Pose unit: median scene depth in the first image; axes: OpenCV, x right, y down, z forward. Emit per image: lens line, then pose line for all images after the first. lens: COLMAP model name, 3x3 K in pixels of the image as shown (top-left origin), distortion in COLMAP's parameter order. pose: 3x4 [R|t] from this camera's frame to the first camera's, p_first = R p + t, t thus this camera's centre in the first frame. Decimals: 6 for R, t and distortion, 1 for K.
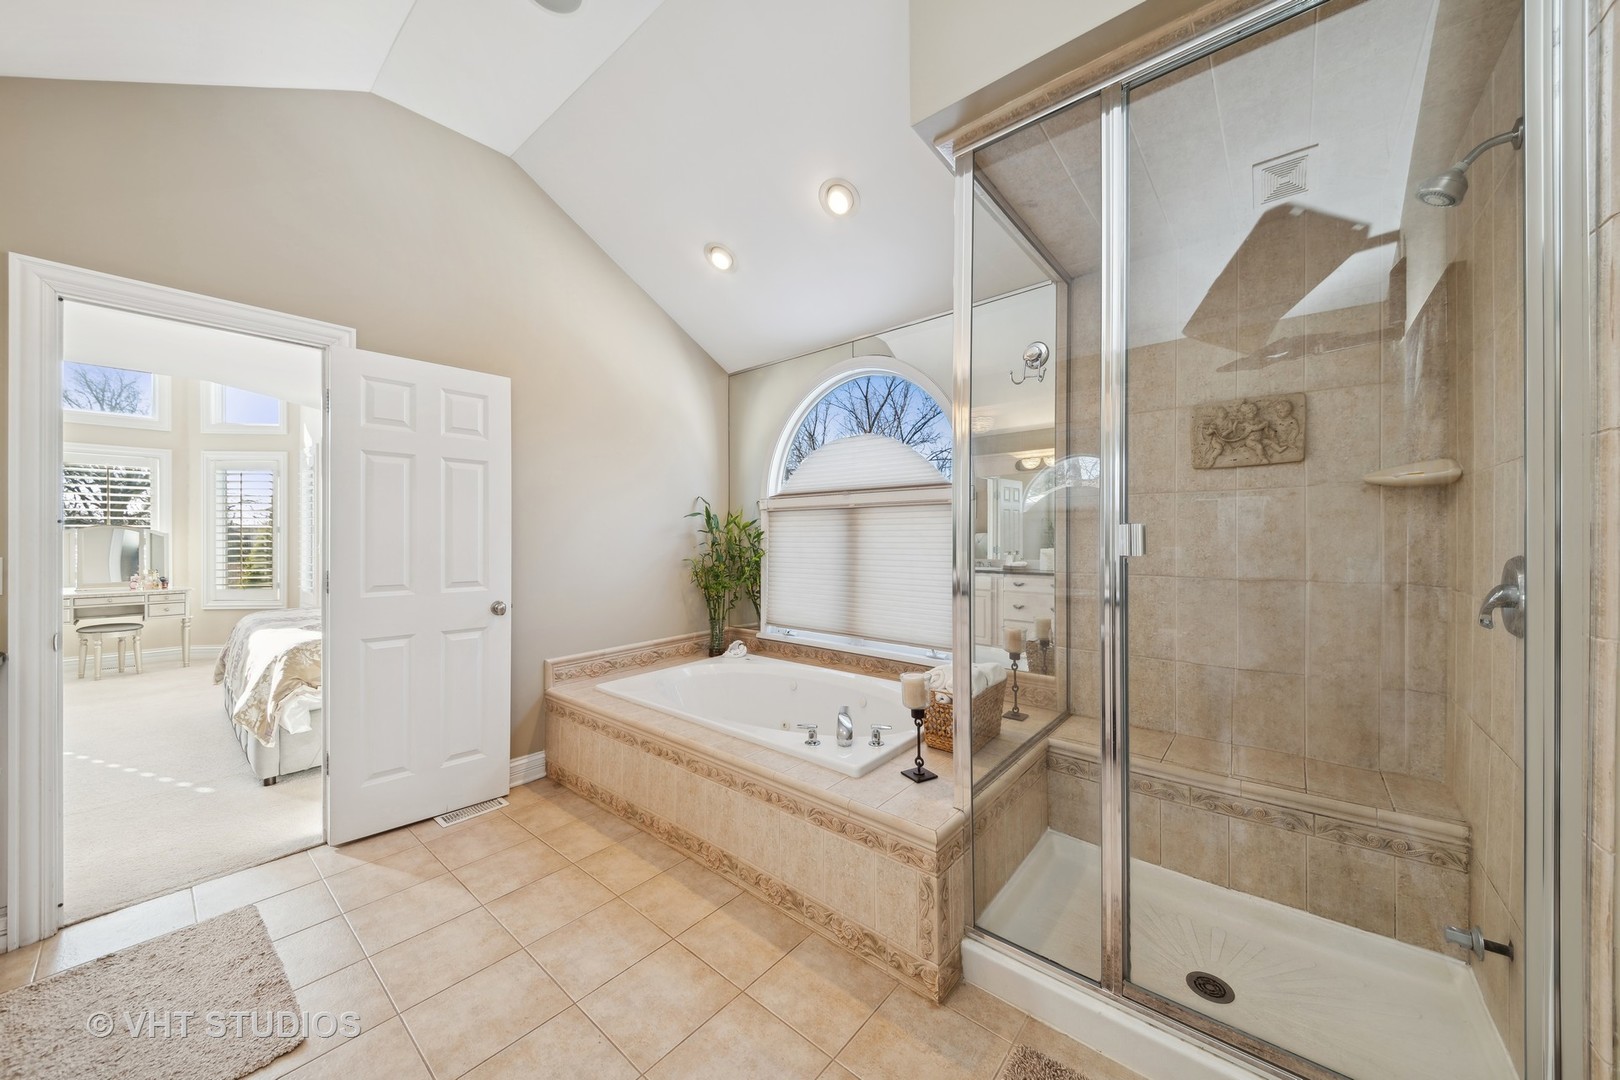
lens RADIAL K [[572.2, 0, 782.5], [0, 572.2, 537.1], [0, 0, 1]] dist [0.000098, -0.000021]
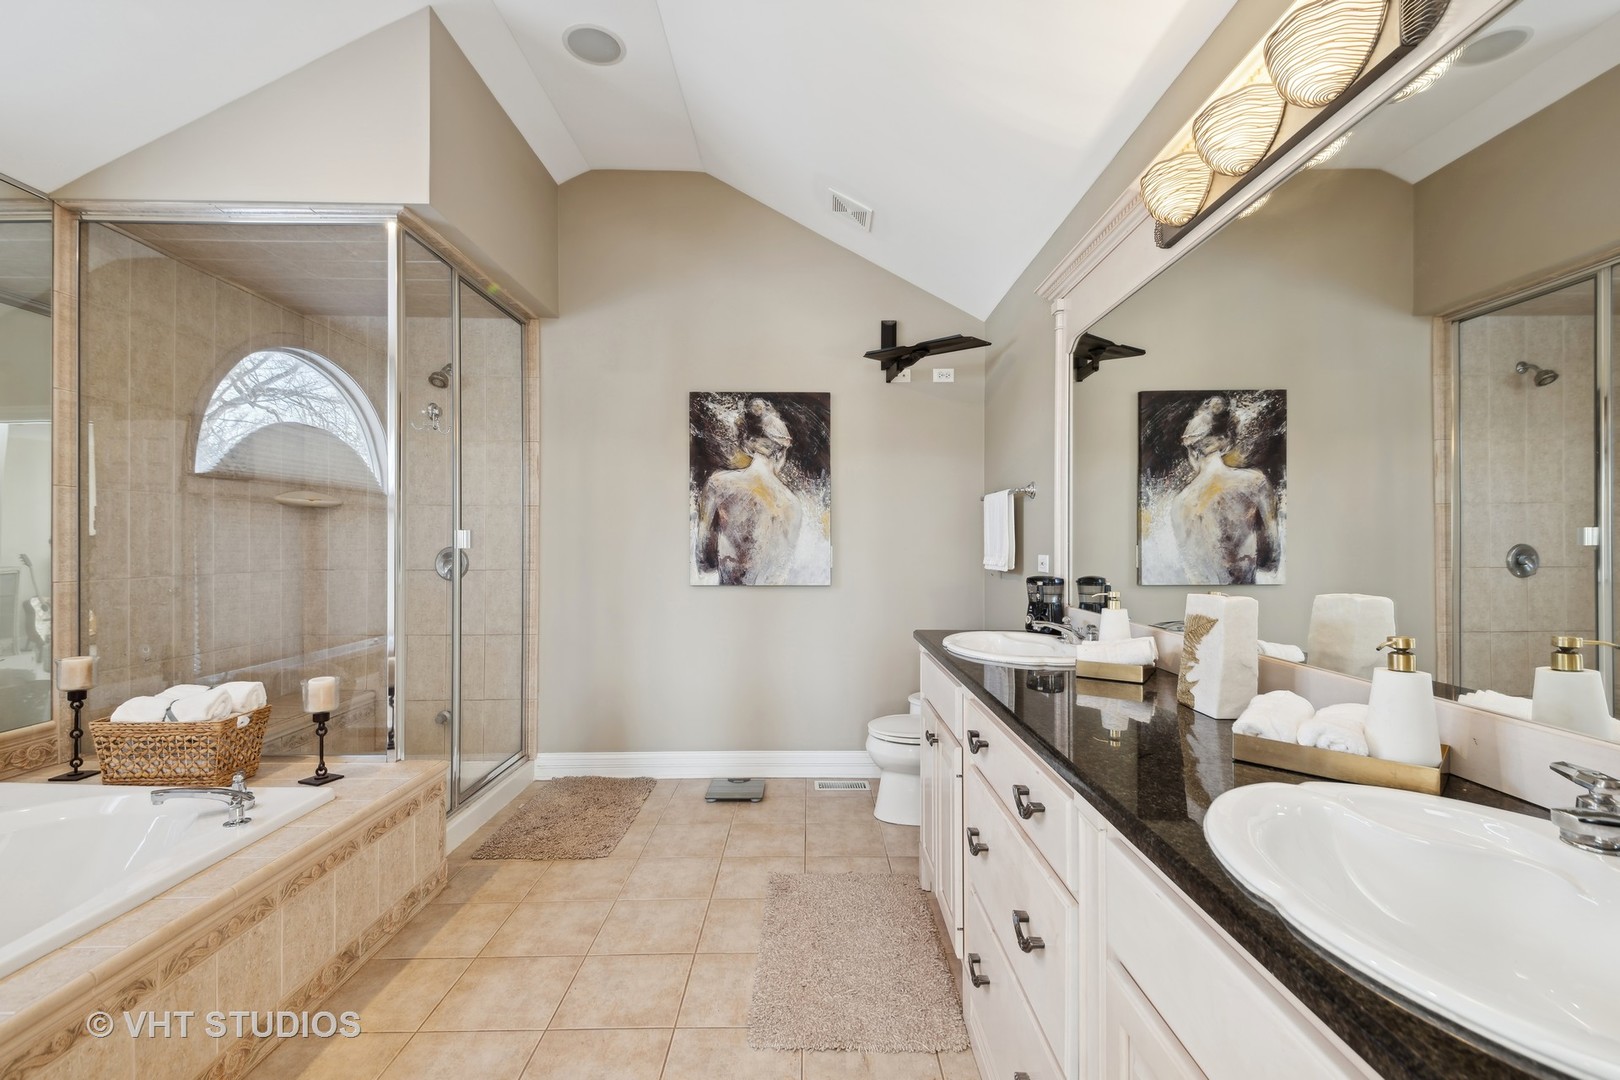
lens RADIAL K [[692.9, 0, 804.4], [0, 692.9, 526.5], [0, 0, 1]] dist [0.036728, -0.000171]
pose [[-0.645813, -0.000112, 0.763496, -1.327143], [-0.002391, 0.999995, -0.001875, -0.022937], [-0.763492, -0.003036, -0.645810, 1.233537]]
